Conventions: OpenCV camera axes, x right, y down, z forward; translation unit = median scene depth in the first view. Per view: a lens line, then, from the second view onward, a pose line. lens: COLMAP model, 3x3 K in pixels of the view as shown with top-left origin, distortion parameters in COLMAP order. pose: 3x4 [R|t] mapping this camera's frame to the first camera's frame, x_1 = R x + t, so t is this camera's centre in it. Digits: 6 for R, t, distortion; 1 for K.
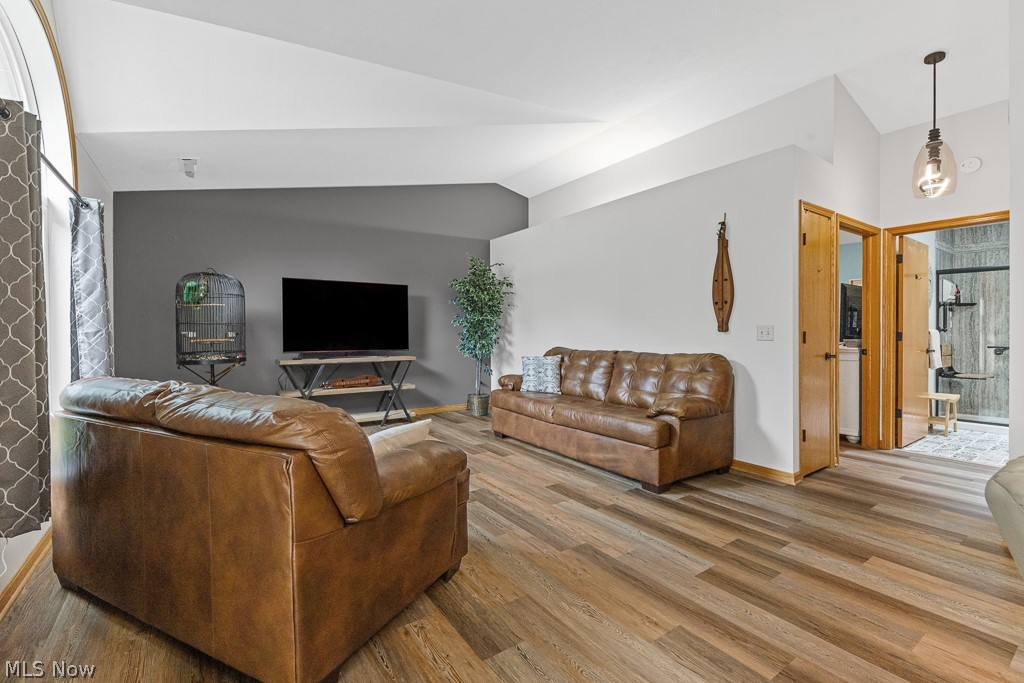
lens RADIAL K [[443.0, 0, 503.6], [0, 443.0, 340.6], [0, 0, 1]] dist [0.001097, -0.000158]
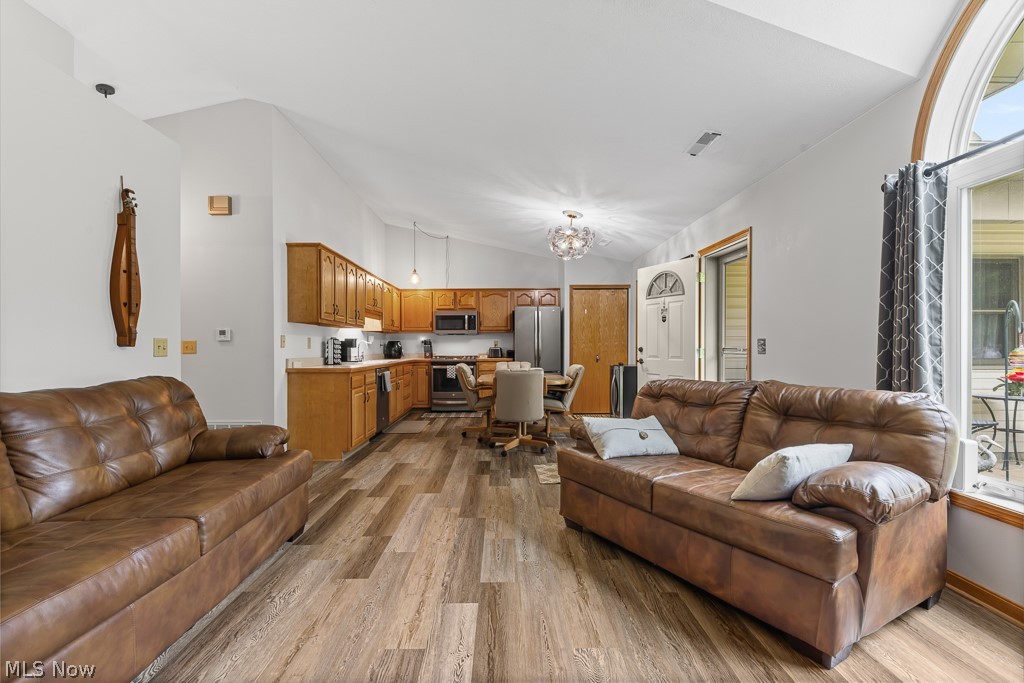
lens RADIAL K [[467.0, 0, 506.3], [0, 467.0, 351.1], [0, 0, 1]] dist [0.003897, 0.000089]
pose [[-0.830859, -0.003940, 0.556470, -0.457068], [0.013972, 0.999512, 0.027940, -0.026468], [-0.556308, 0.030989, -0.830398, 1.419603]]
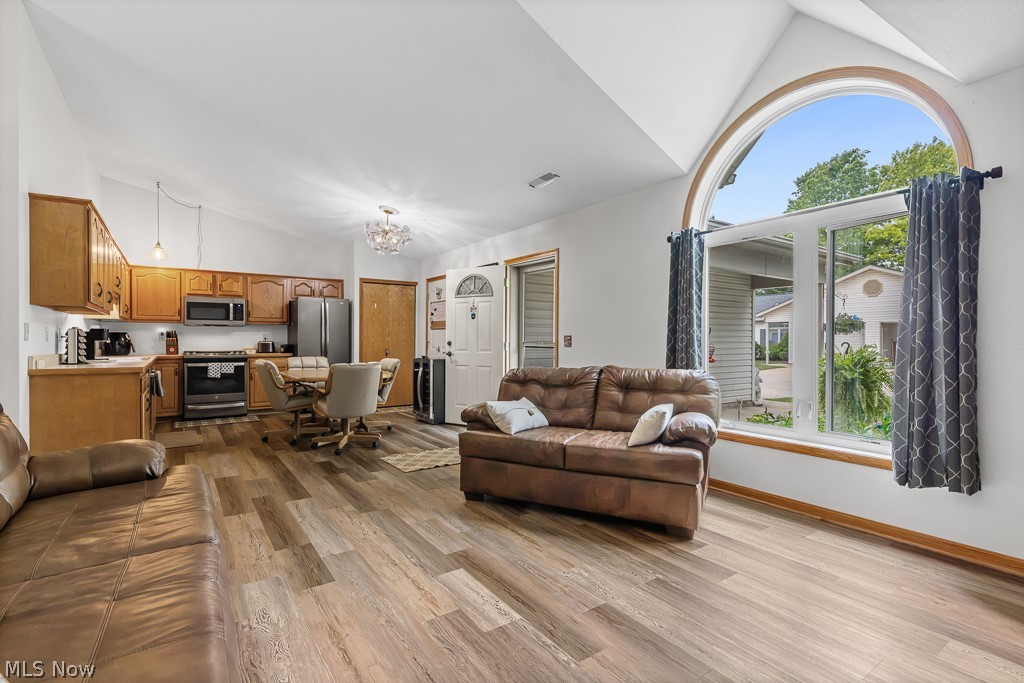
lens RADIAL K [[475.6, 0, 510.8], [0, 475.6, 345.5], [0, 0, 1]] dist [0.002513, -0.000279]
pose [[-0.999972, -0.002592, -0.006980, -0.150715], [-0.002807, 0.999517, 0.030962, -0.029720], [0.006896, 0.030981, -0.999496, 1.634361]]
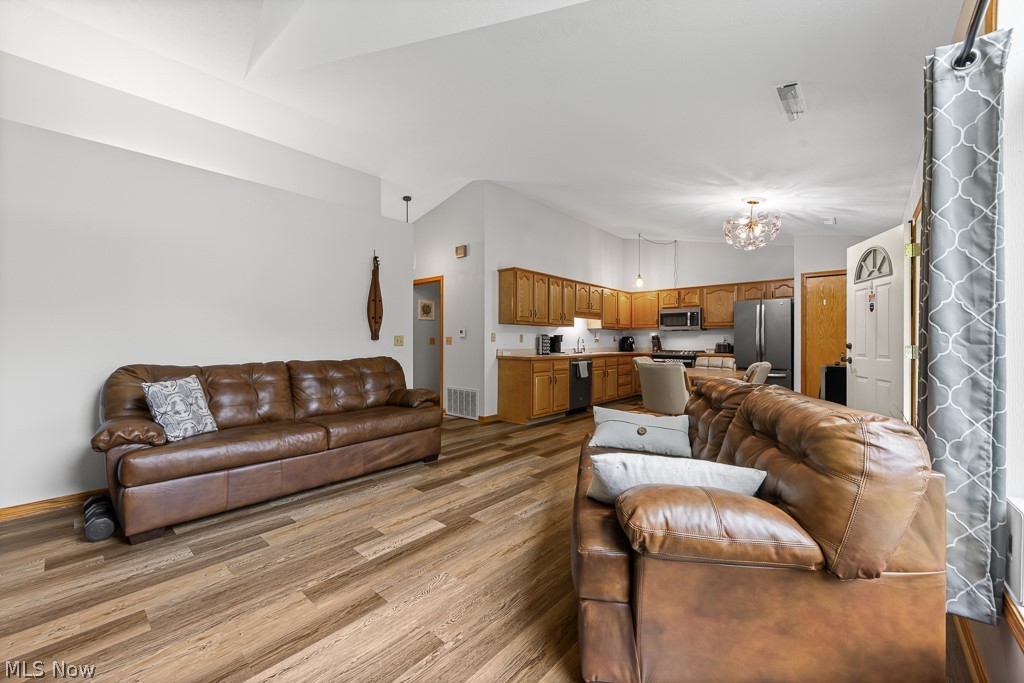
lens RADIAL K [[396.1, 0, 512.0], [0, 396.1, 341.5], [0, 0, 1]] dist [0.014487, -0.006594]
pose [[-0.247481, -0.002437, 0.968890, -0.818125], [0.016754, 0.999837, 0.006795, -0.017852], [-0.968748, 0.017914, -0.247399, 0.996514]]
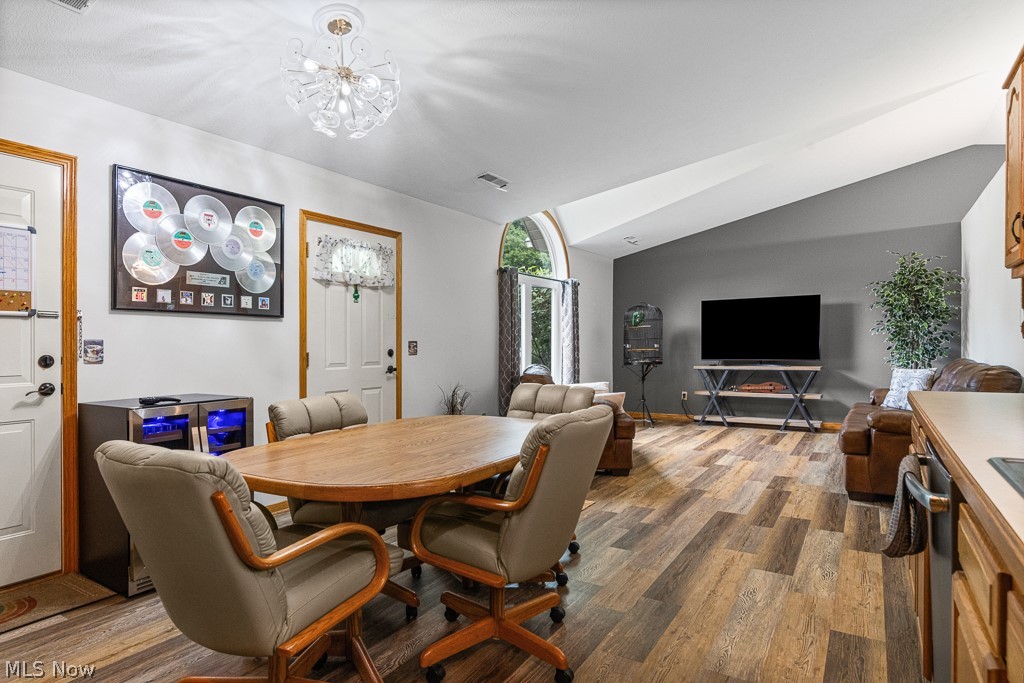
lens RADIAL K [[568.5, 0, 510.4], [0, 568.5, 343.9], [0, 0, 1]] dist [0.008095, -0.000048]
pose [[0.395920, -0.010033, -0.918230, 1.160066], [-0.006180, 0.999889, -0.013590, 0.010398], [0.918264, 0.011056, 0.395813, -0.223548]]
